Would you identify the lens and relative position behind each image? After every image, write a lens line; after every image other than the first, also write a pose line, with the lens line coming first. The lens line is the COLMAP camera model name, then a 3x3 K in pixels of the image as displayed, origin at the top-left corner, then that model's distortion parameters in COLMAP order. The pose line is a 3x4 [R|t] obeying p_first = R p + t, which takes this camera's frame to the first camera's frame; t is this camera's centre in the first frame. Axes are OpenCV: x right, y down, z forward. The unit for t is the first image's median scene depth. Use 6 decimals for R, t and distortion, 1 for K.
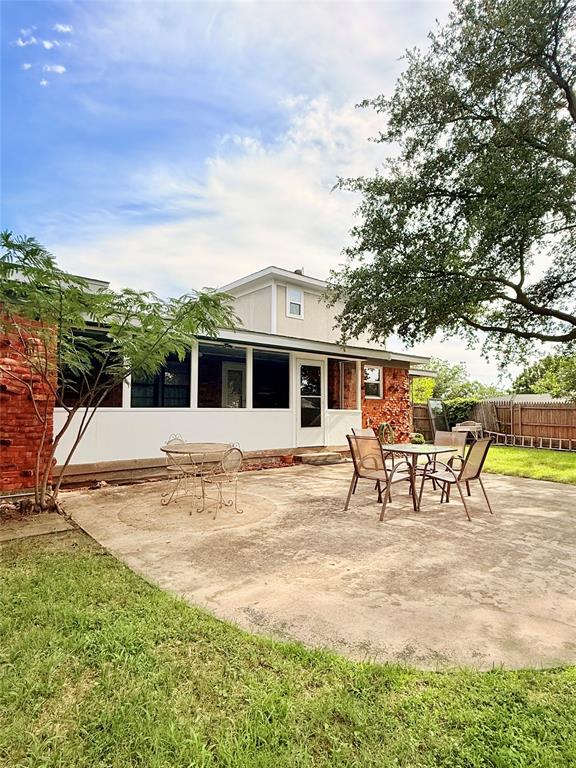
lens RADIAL K [[420.0, 0, 289.1], [0, 420.0, 385.9], [0, 0, 1]] dist [0.004601, 0.000302]
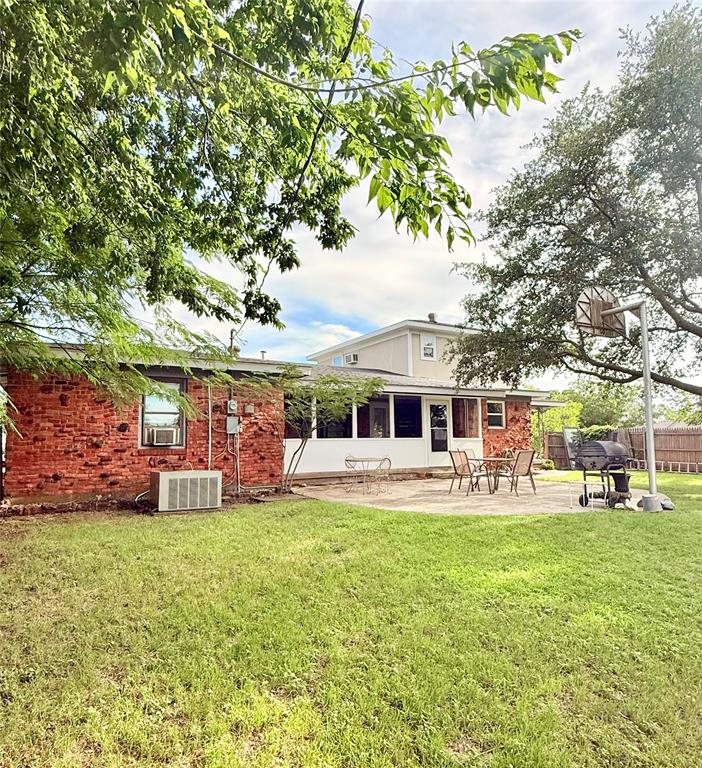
lens RADIAL K [[496.7, 0, 352.2], [0, 496.7, 385.8], [0, 0, 1]] dist [0.009051, -0.000410]
pose [[0.985570, -0.034396, -0.165738, 0.048760], [0.025044, 0.997992, -0.058185, -0.024424], [0.167406, 0.053194, 0.984452, -0.599080]]
